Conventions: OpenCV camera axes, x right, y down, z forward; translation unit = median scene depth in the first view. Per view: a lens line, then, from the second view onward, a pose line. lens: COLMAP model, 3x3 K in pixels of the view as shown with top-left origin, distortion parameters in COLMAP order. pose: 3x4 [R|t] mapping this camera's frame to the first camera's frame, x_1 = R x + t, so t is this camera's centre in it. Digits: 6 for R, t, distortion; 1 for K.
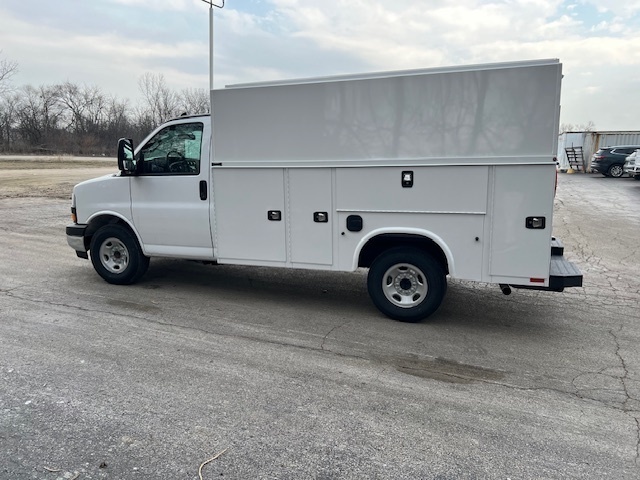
lens RADIAL K [[505.6, 0, 320.0], [0, 505.6, 240.0], [0, 0, 1]] dist [0.046228, -0.056376]
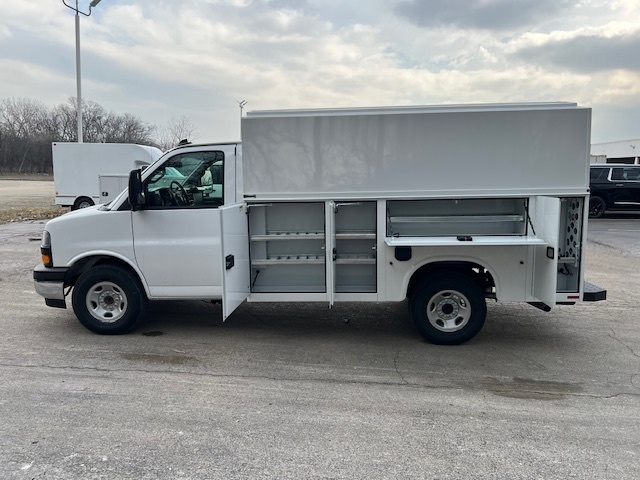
lens RADIAL K [[505.6, 0, 320.0], [0, 505.6, 240.0], [0, 0, 1]] dist [0.046228, -0.056376]
pose [[0.951849, -0.041442, 0.303753, -0.386719], [0.050952, 0.998426, -0.023446, -0.042808], [-0.302303, 0.037793, 0.952462, 0.079072]]
